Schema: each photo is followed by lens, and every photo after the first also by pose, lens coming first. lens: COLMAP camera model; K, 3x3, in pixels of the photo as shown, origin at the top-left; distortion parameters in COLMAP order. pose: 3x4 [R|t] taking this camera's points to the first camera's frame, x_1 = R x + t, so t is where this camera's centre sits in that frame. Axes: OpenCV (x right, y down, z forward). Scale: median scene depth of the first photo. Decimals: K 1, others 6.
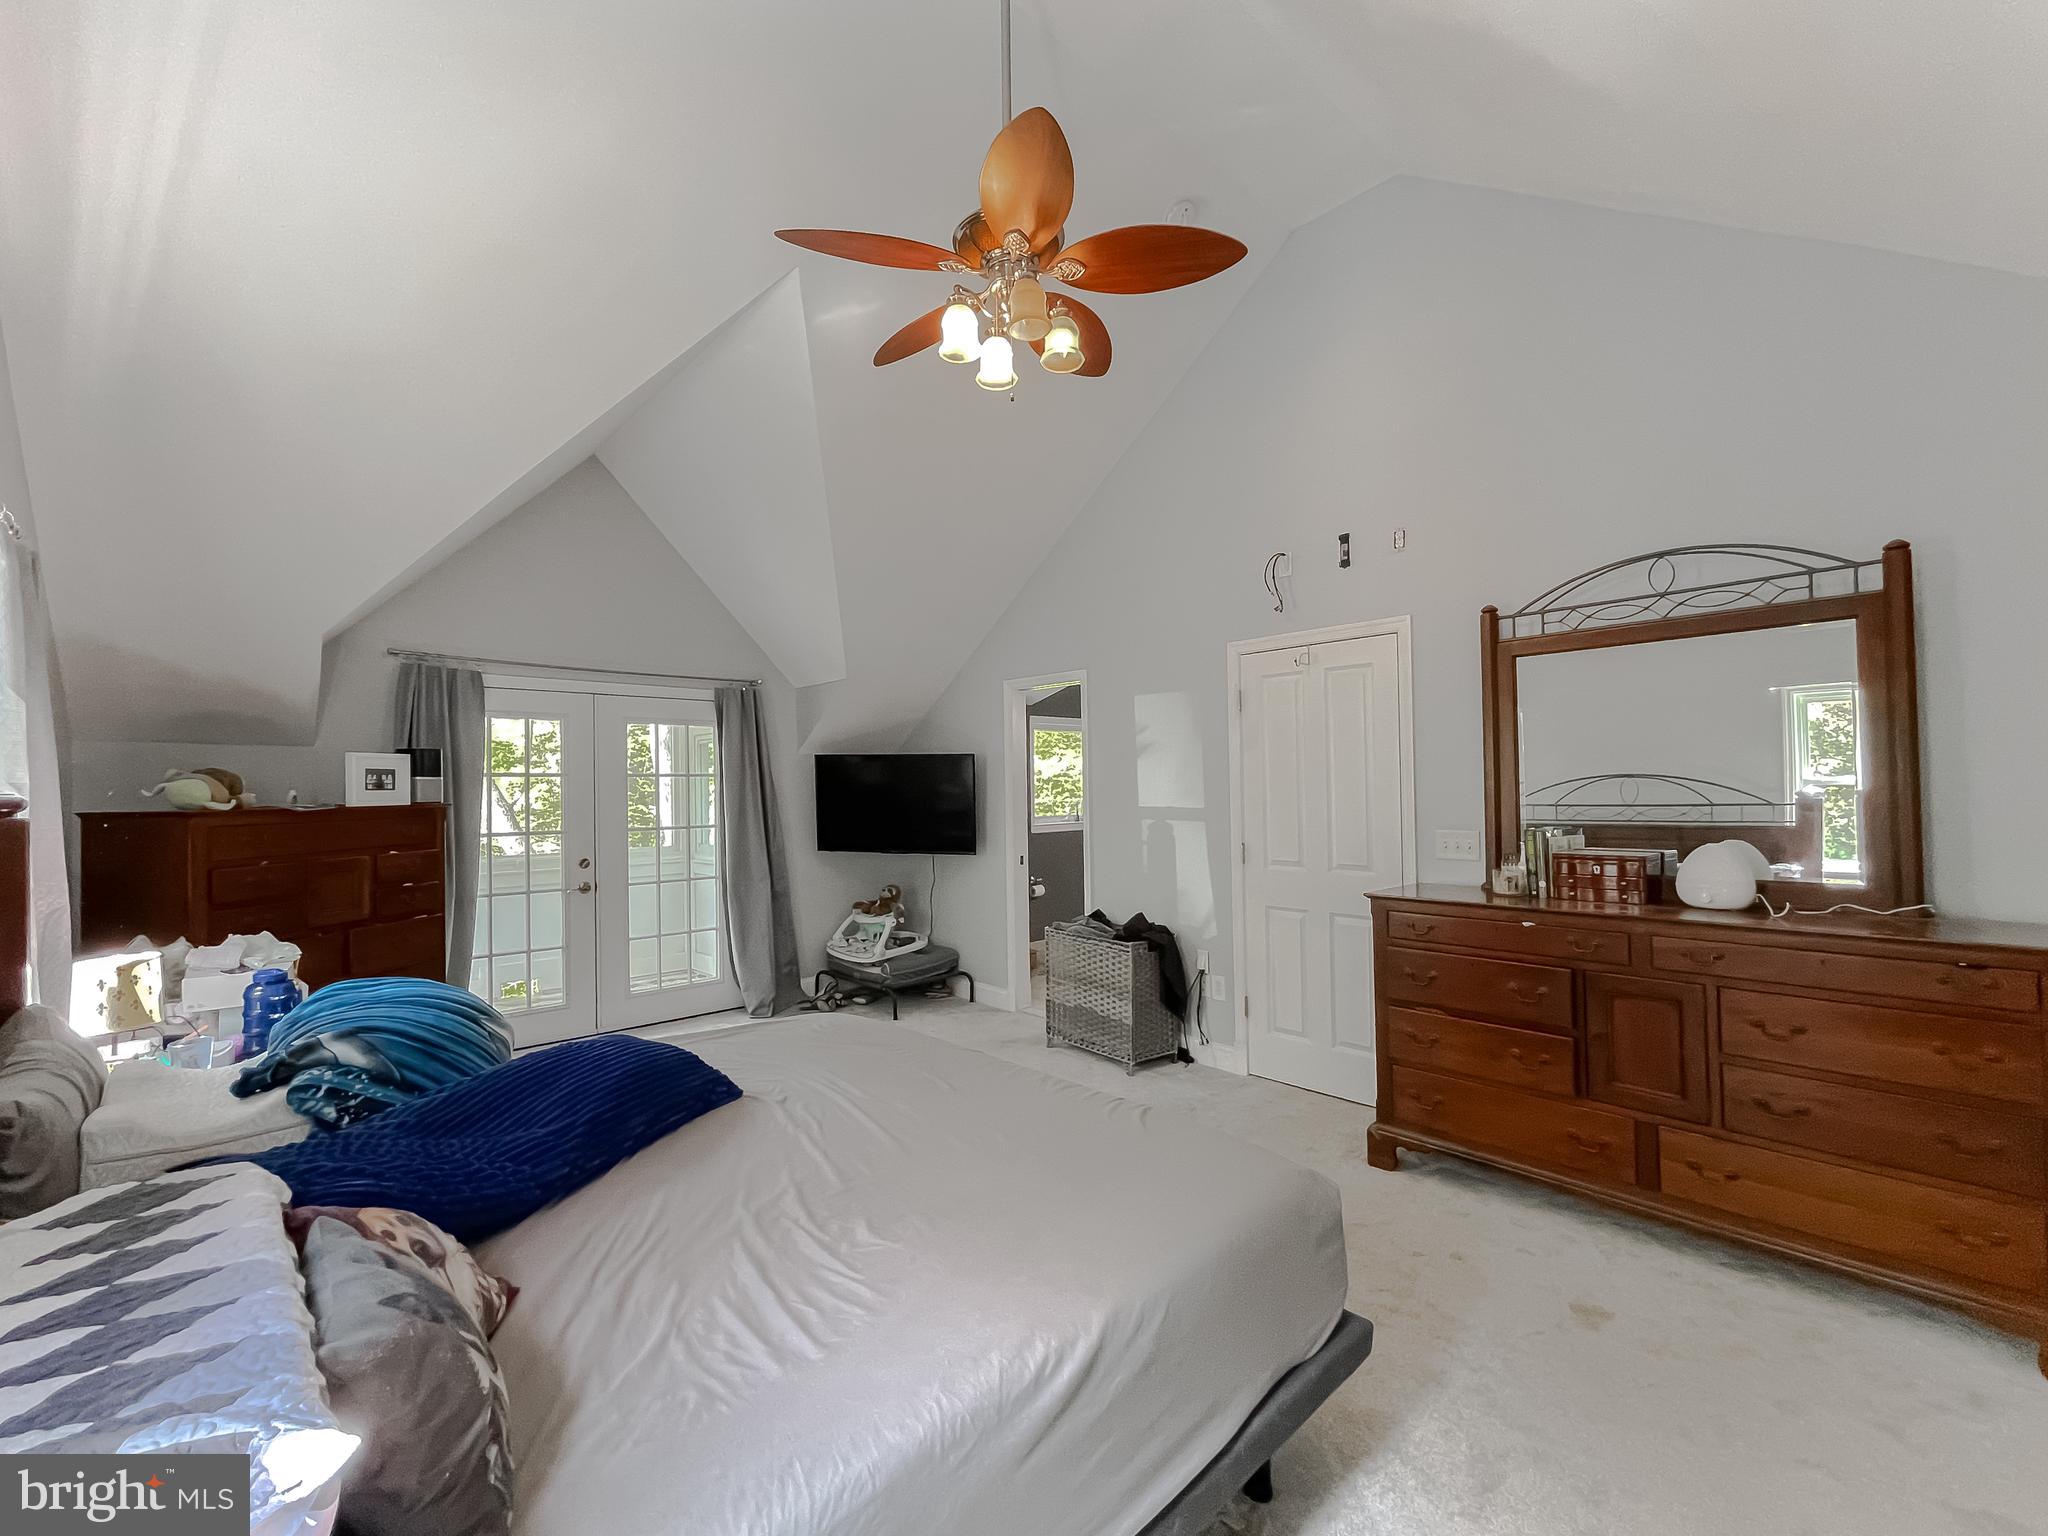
lens RADIAL K [[837.7, 0, 1023.5], [0, 837.7, 778.5], [0, 0, 1]] dist [-0.004310, 0.000450]
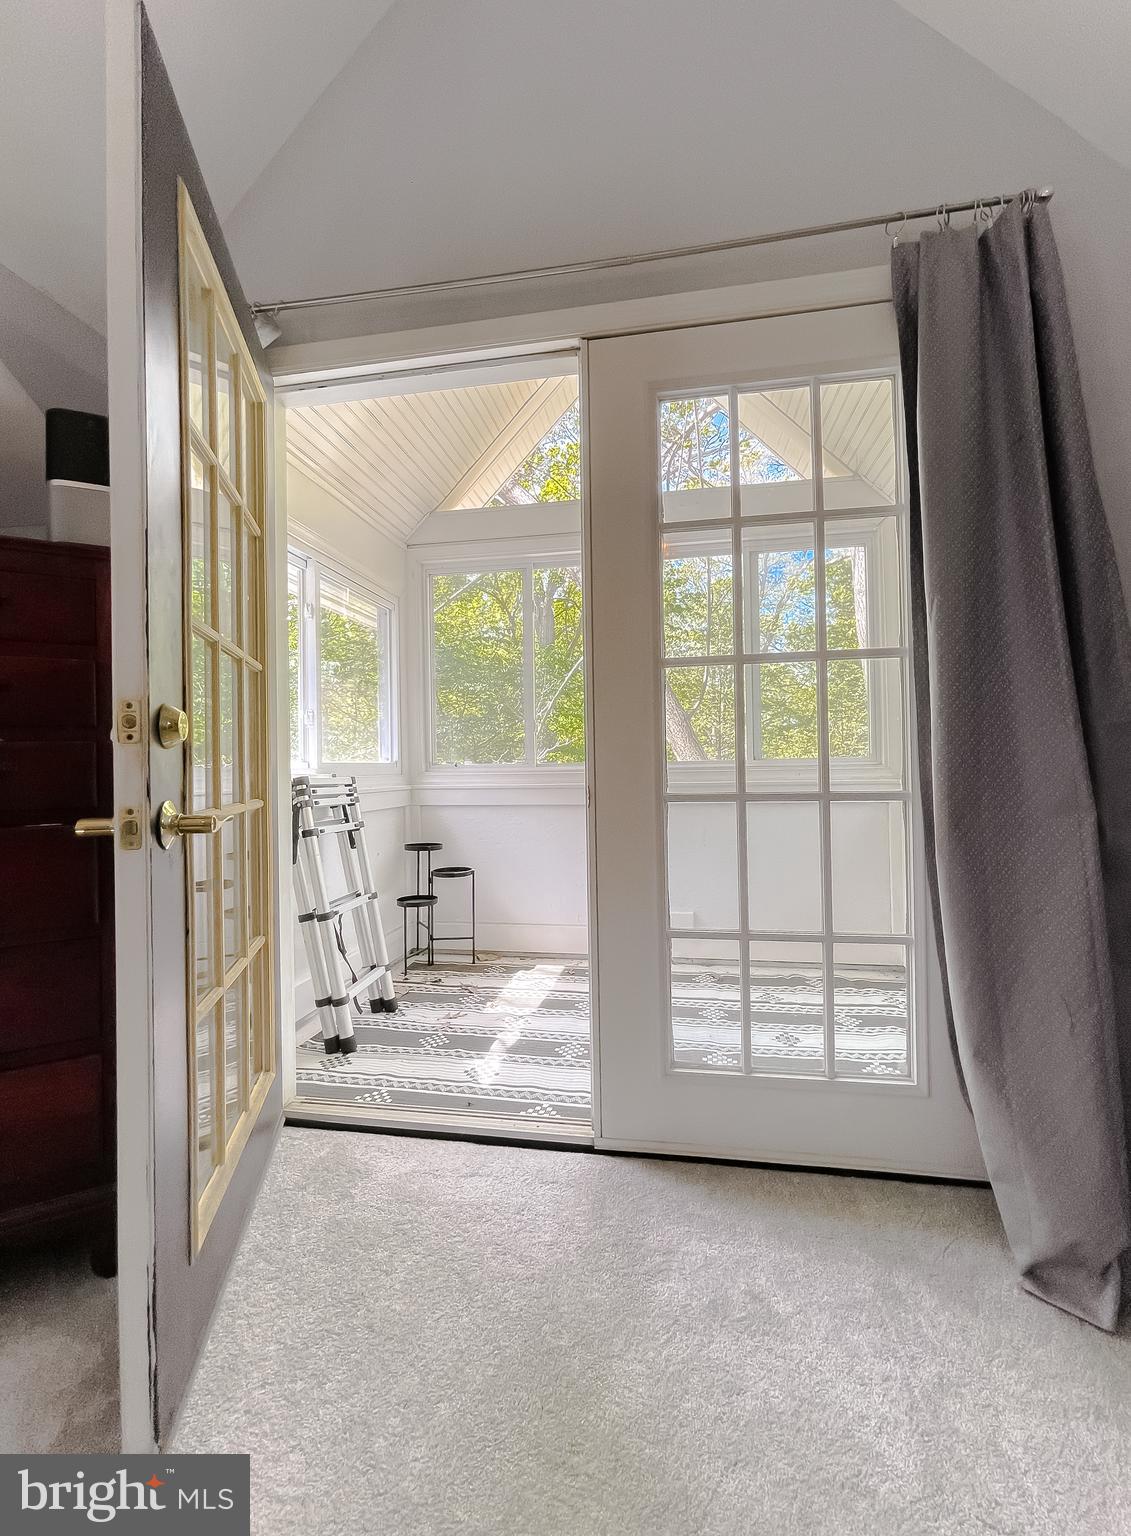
lens RADIAL K [[628.3, 0, 564.9], [0, 628.3, 759.2], [0, 0, 1]] dist [-0.004310, 0.000450]
pose [[0.623209, 0.005002, -0.782040, -0.308360], [0.025125, 0.999335, 0.026414, 0.114819], [0.781652, -0.036110, 0.622669, 0.898109]]
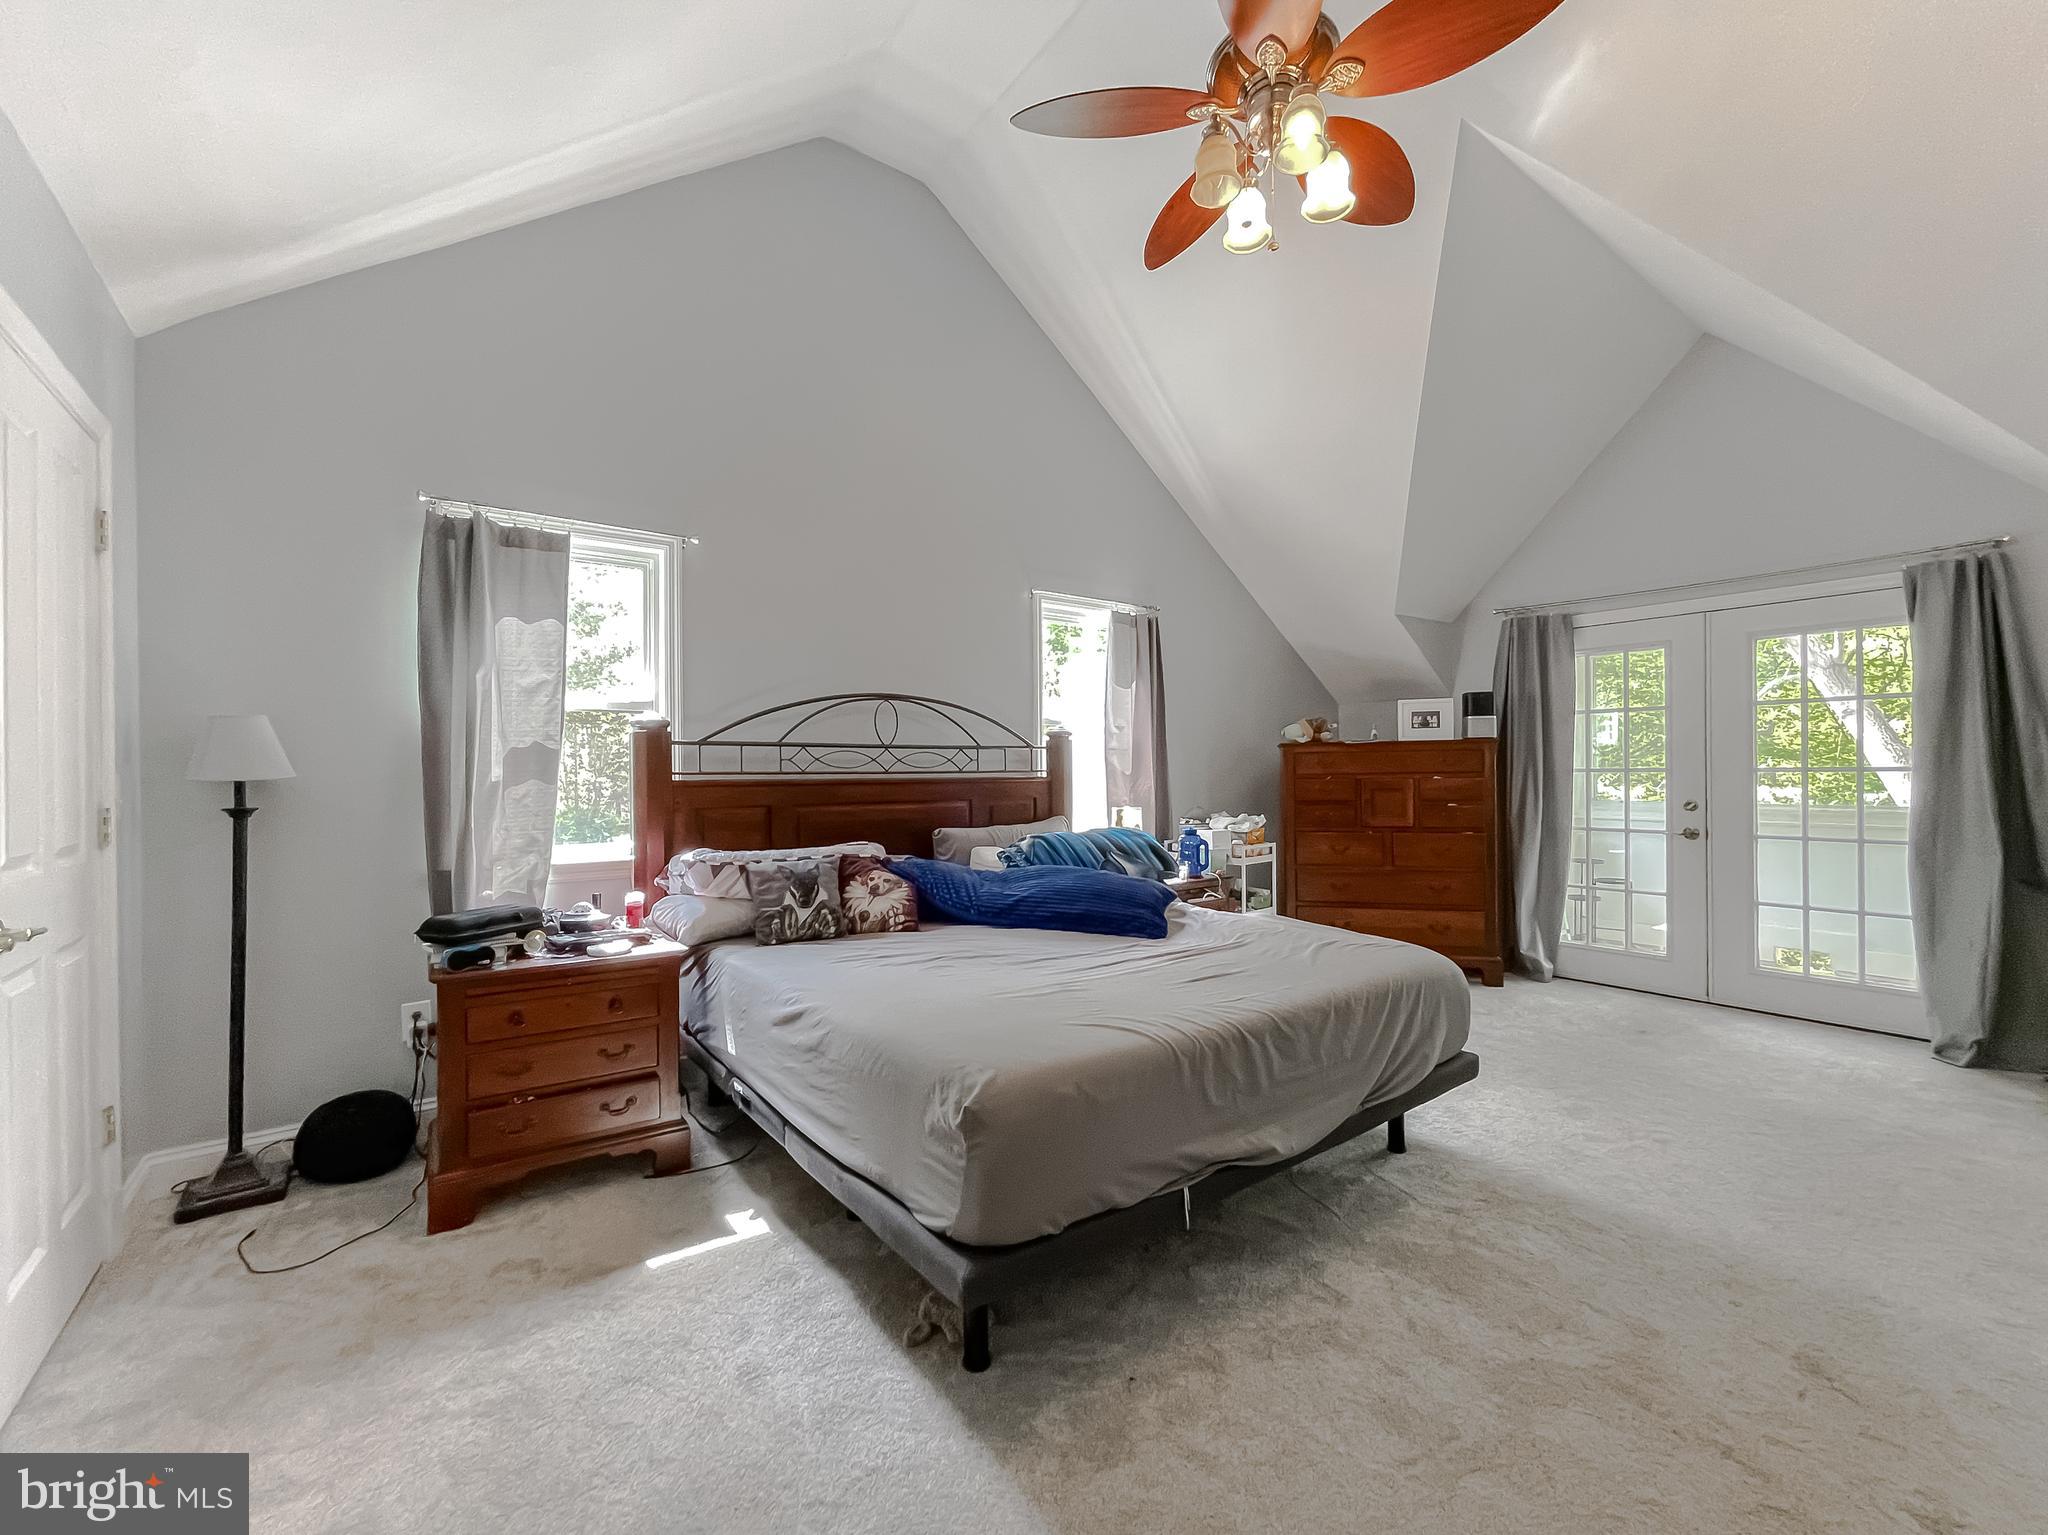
lens RADIAL K [[837.7, 0, 1028.0], [0, 837.7, 768.4], [0, 0, 1]] dist [-0.004310, 0.000450]
pose [[-0.073888, 0.007585, -0.997238, 0.456595], [0.023303, 0.999711, 0.005877, 0.044705], [0.996994, -0.022804, -0.074044, 0.409261]]
